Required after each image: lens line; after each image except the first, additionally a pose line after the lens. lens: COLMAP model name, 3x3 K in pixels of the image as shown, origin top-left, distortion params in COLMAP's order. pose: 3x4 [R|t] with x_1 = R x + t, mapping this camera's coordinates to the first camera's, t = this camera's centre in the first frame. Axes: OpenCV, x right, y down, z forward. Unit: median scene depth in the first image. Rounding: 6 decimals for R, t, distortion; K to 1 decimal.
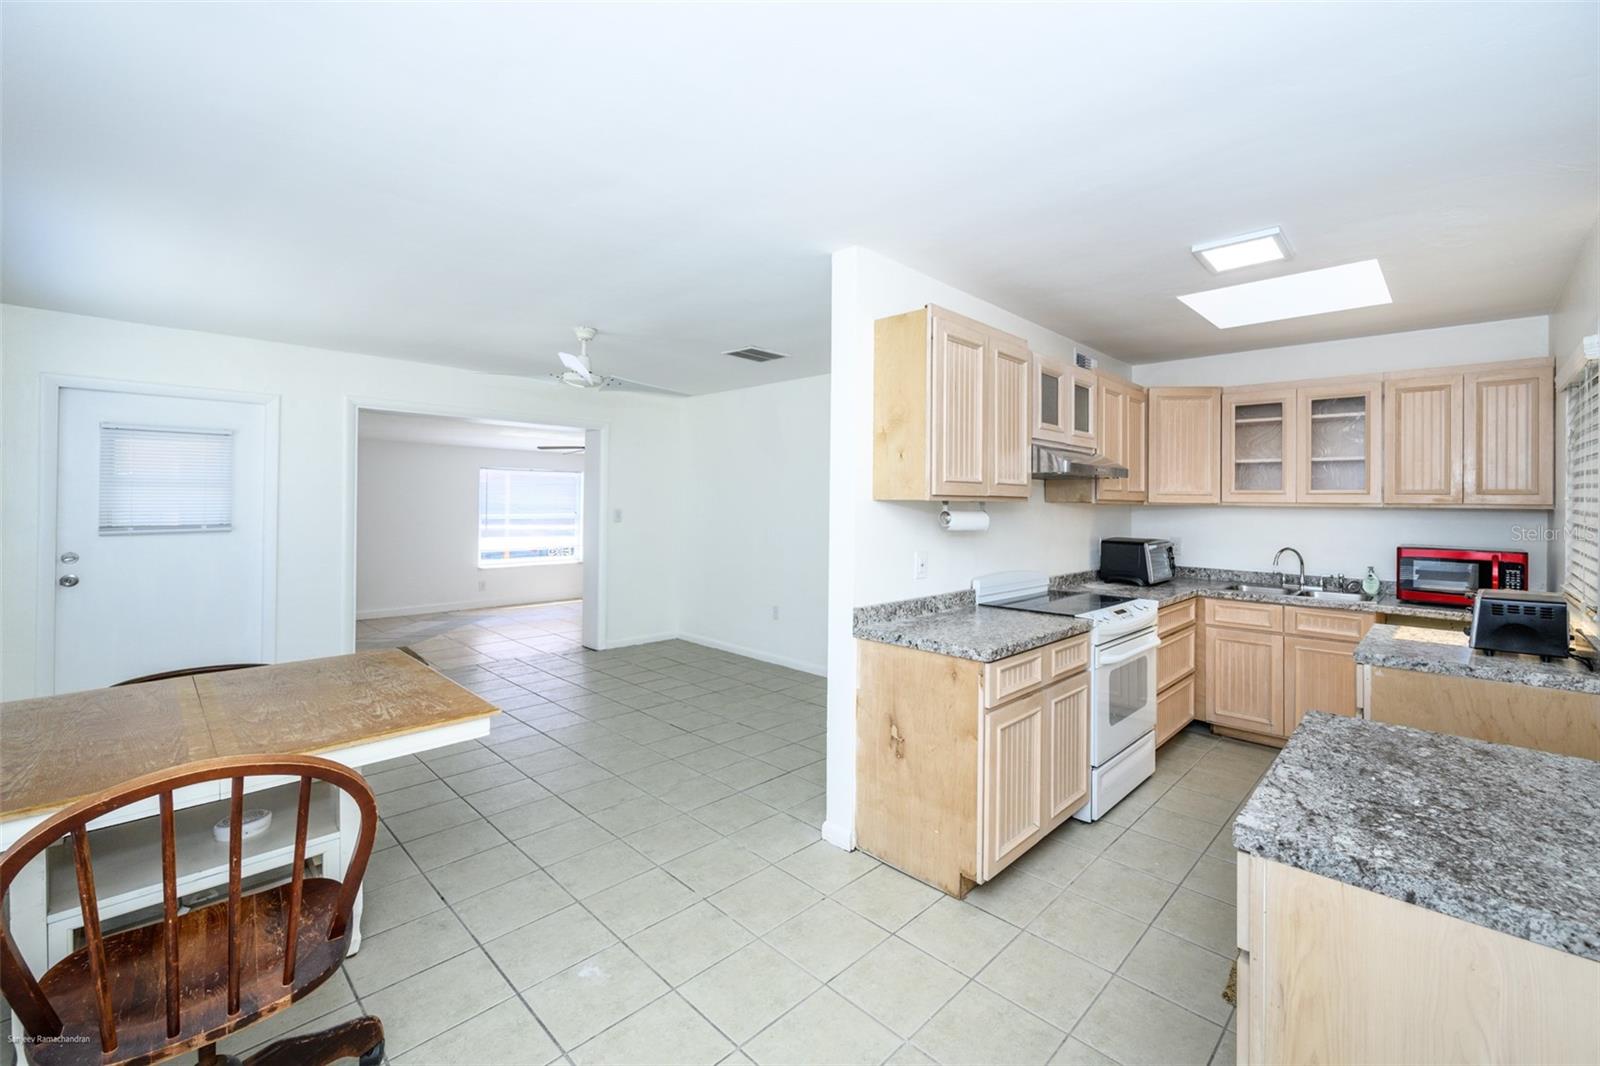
lens RADIAL K [[660.5, 0, 891.5], [0, 660.5, 500.5], [0, 0, 1]] dist [0.000008, 0.000056]
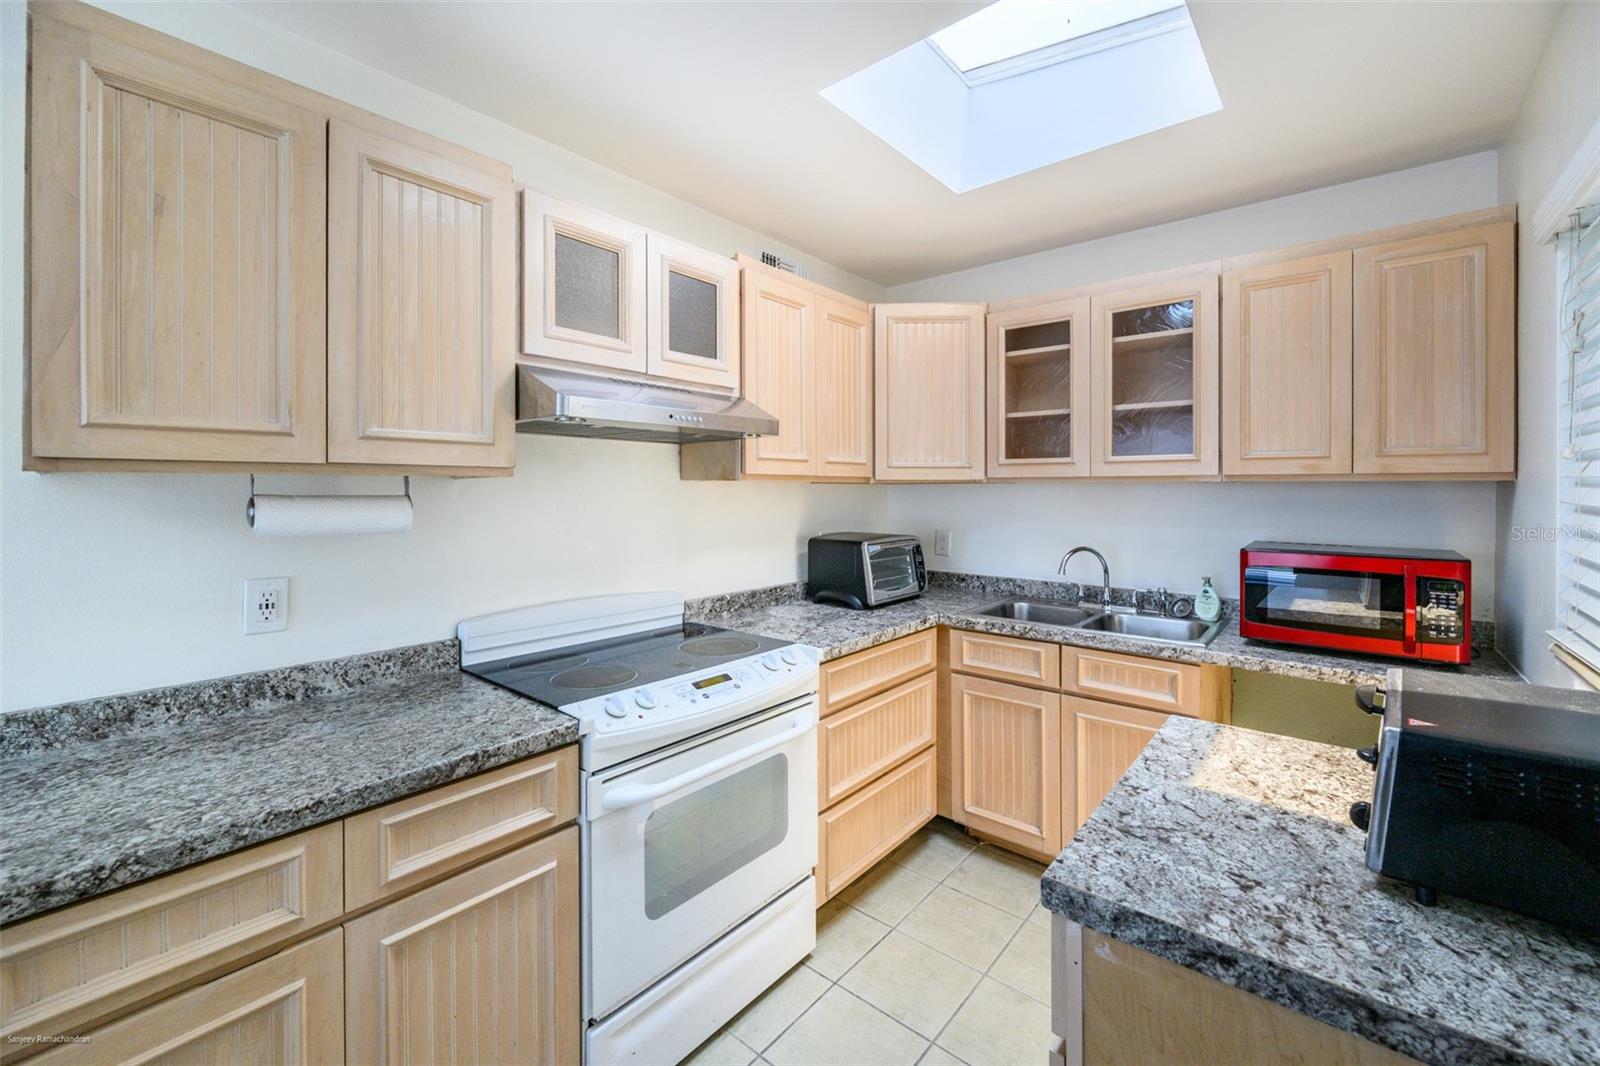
lens RADIAL K [[643.5, 0, 800.8], [0, 643.5, 492.1], [0, 0, 1]] dist [-0.001075, 0.000014]
pose [[0.999926, -0.011995, 0.002181, 0.422553], [0.011977, 0.999895, 0.008158, 0.011897], [-0.002278, -0.008131, 0.999964, 0.484904]]
